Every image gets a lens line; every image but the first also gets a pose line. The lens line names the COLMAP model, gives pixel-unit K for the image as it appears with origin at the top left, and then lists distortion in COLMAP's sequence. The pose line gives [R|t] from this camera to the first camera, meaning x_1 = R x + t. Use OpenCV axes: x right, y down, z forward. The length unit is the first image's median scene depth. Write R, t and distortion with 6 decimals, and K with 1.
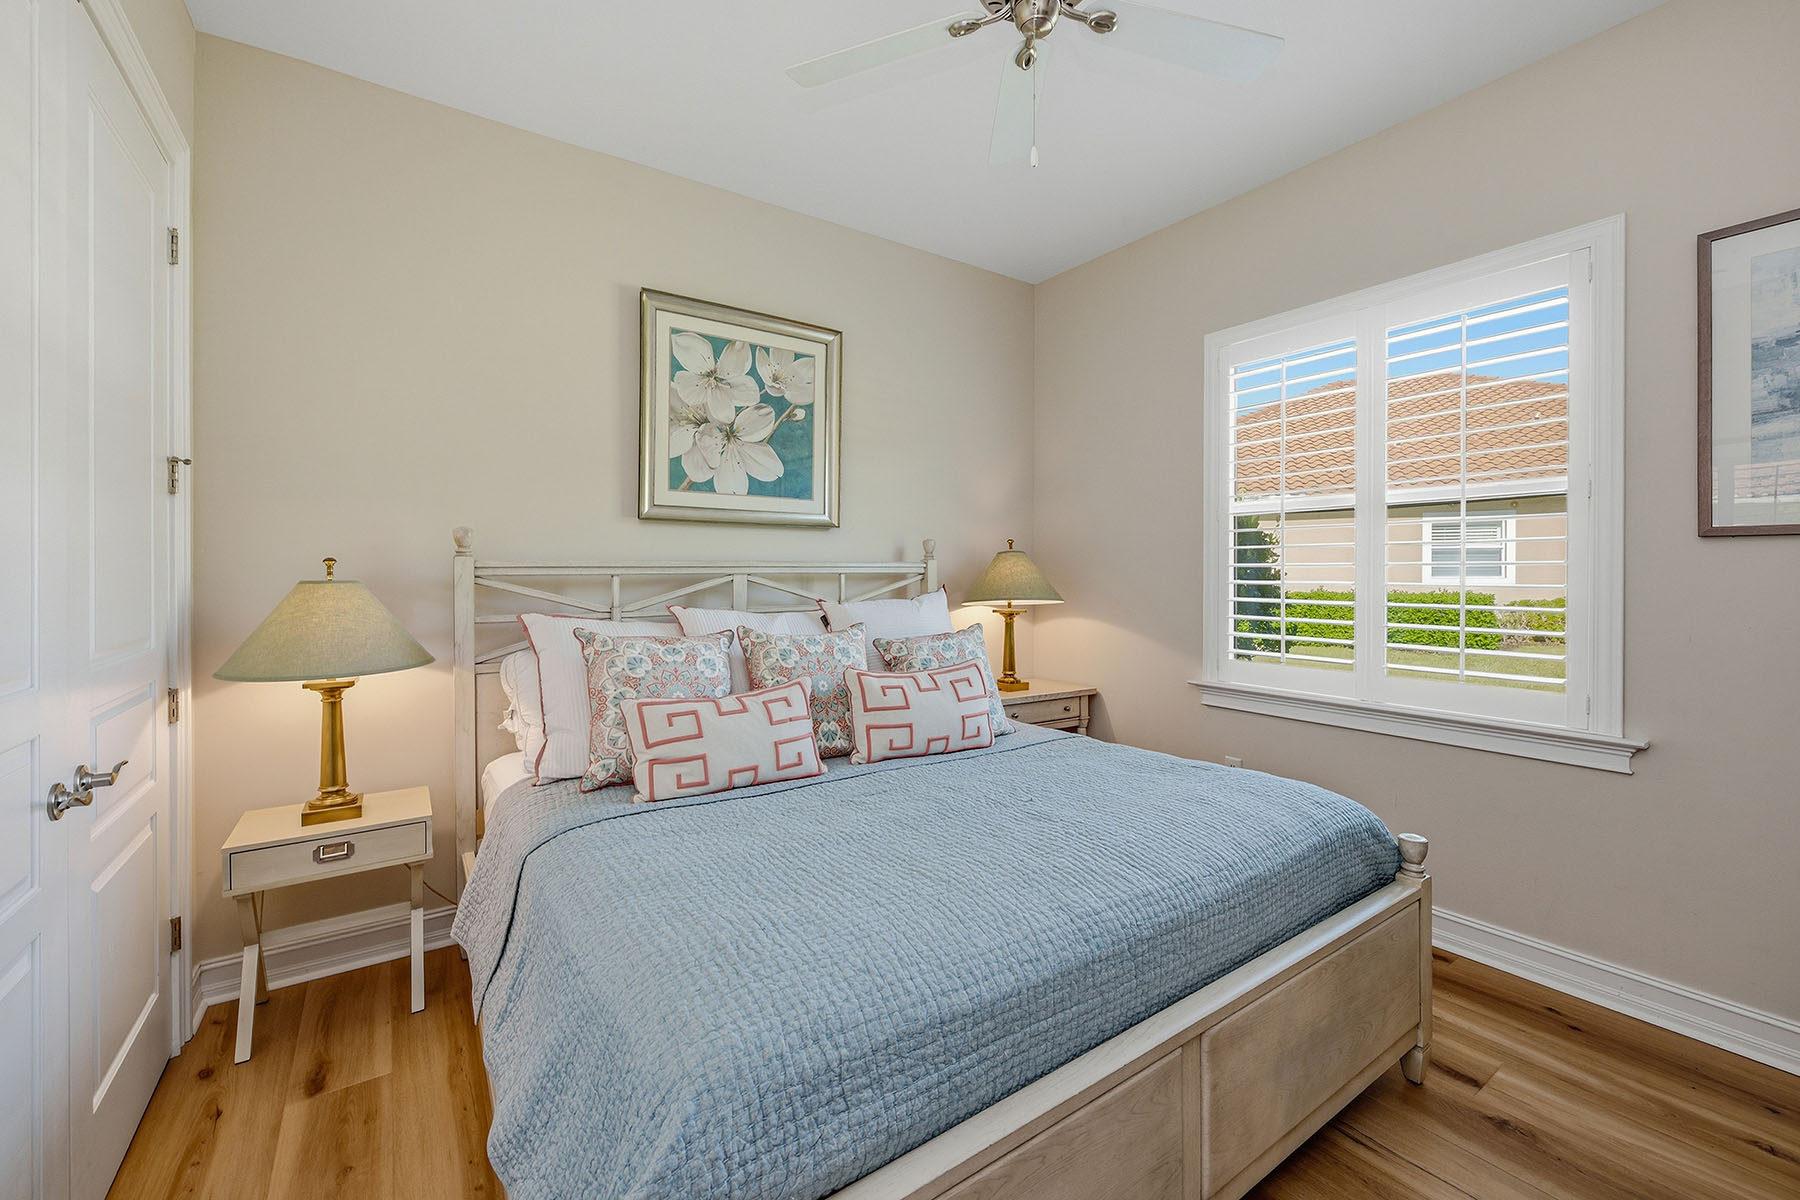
lens RADIAL K [[741.2, 0, 906.1], [0, 741.2, 575.6], [0, 0, 1]] dist [0.009607, 0.000113]
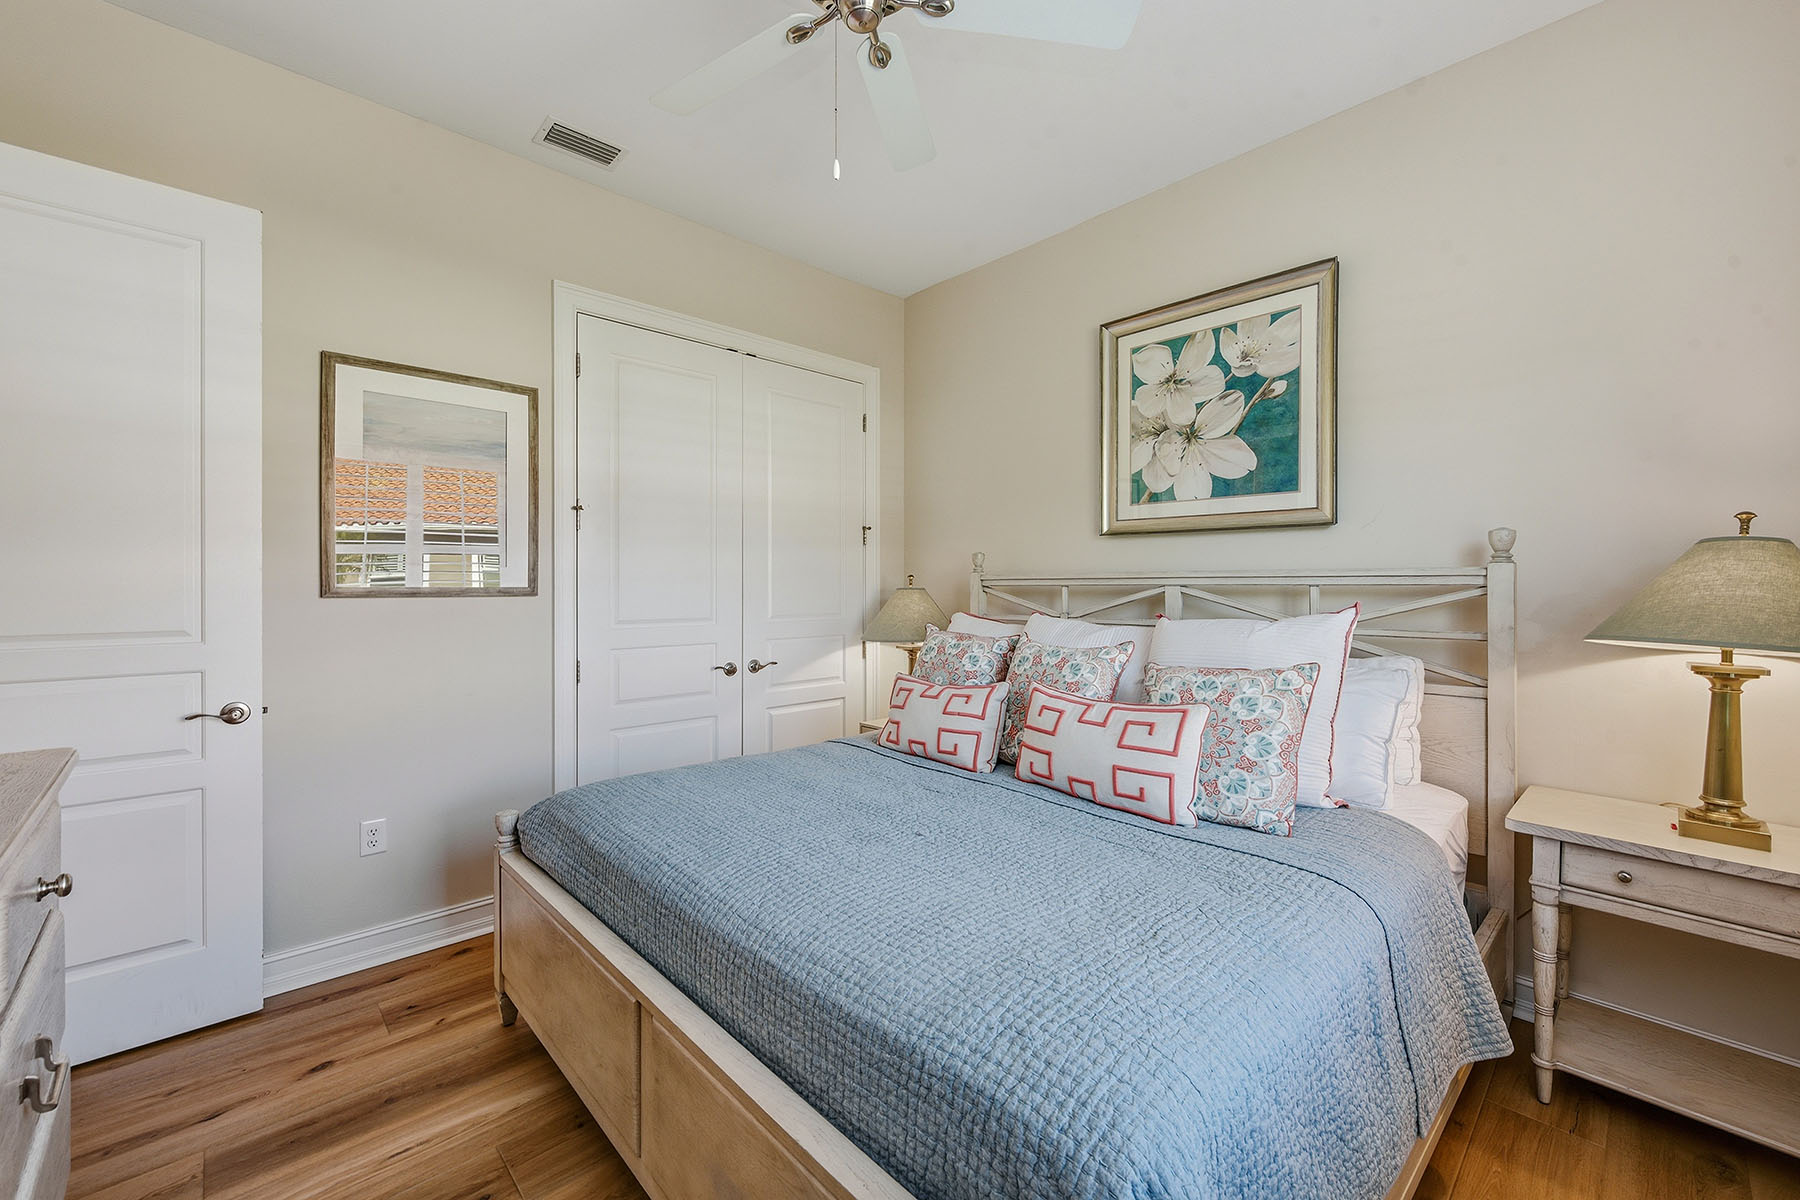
lens RADIAL K [[725.1, 0, 894.6], [0, 725.1, 590.6], [0, 0, 1]] dist [0.002399, -0.000063]
pose [[0.134066, 0.008308, -0.990938, 0.620263], [-0.008151, 0.999940, 0.007280, 0.000709], [0.990939, 0.007101, 0.134126, 0.512466]]
